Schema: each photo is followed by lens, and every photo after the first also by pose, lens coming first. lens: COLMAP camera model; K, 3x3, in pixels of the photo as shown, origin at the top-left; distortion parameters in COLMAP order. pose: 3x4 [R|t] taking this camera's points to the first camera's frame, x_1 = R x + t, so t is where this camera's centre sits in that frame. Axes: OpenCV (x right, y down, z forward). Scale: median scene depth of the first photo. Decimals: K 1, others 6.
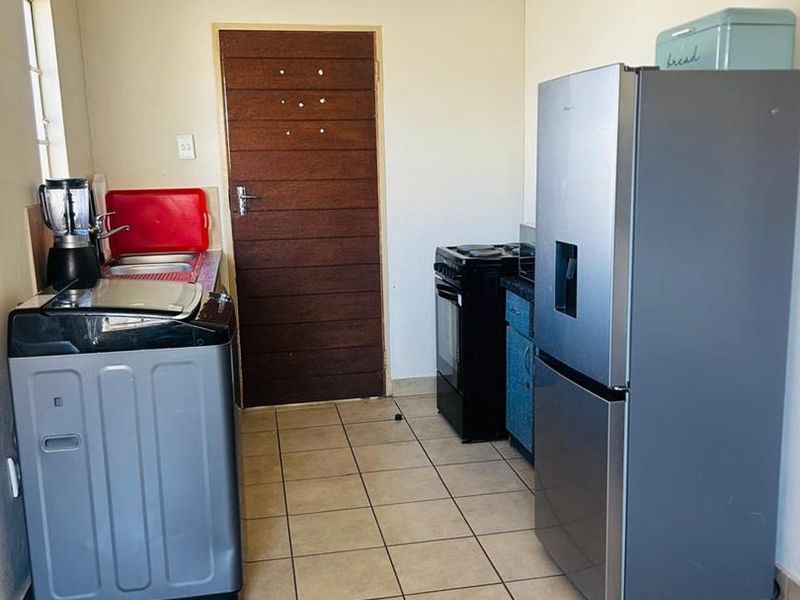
lens RADIAL K [[804.0, 0, 414.8], [0, 804.0, 304.4], [0, 0, 1]] dist [0.059095, 0.000000]
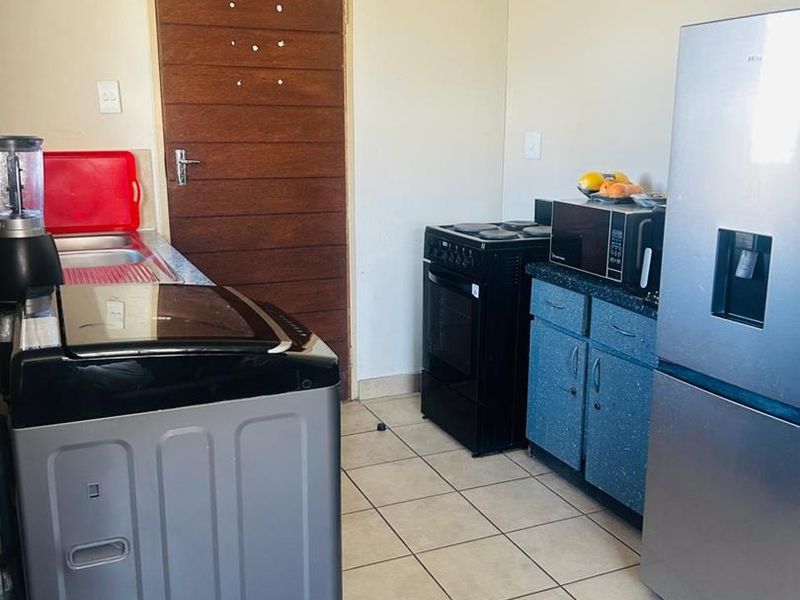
lens RADIAL K [[804.0, 0, 406.8], [0, 804.0, 303.7], [0, 0, 1]] dist [0.059095, 0.000000]
pose [[0.976071, -0.024140, 0.216106, -0.179610], [0.015008, 0.998928, 0.043796, -0.027159], [-0.216931, -0.039505, 0.975387, 0.177941]]
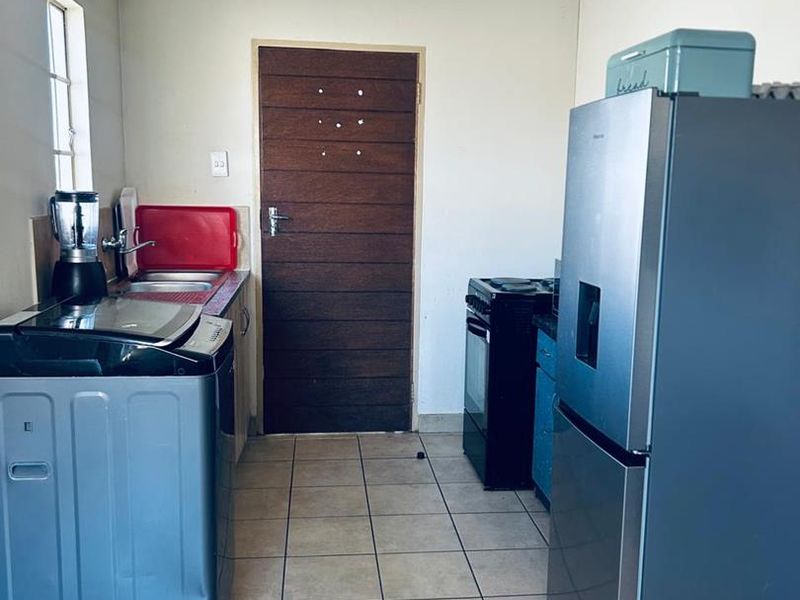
lens RADIAL K [[804.0, 0, 411.6], [0, 804.0, 305.8], [0, 0, 1]] dist [0.059095, 0.000000]
pose [[0.995266, 0.053037, -0.081445, 0.038191], [-0.055374, 0.998108, -0.026709, -0.010209], [0.079874, 0.031093, 0.996320, 0.050809]]
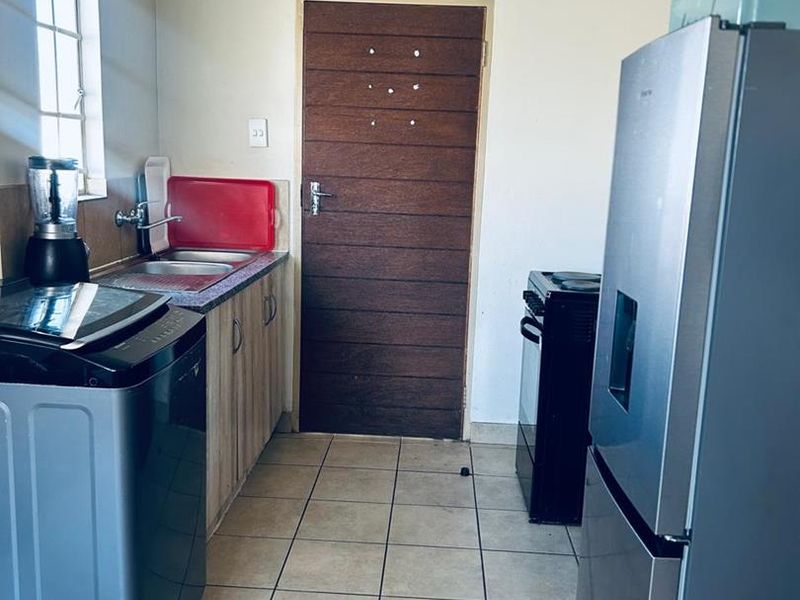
lens RADIAL K [[804.0, 0, 408.1], [0, 804.0, 303.2], [0, 0, 1]] dist [0.059095, 0.000000]
pose [[0.967964, 0.101724, -0.229561, 0.098920], [-0.102511, 0.994695, 0.008529, -0.033978], [0.229211, 0.015277, 0.973257, 0.183532]]
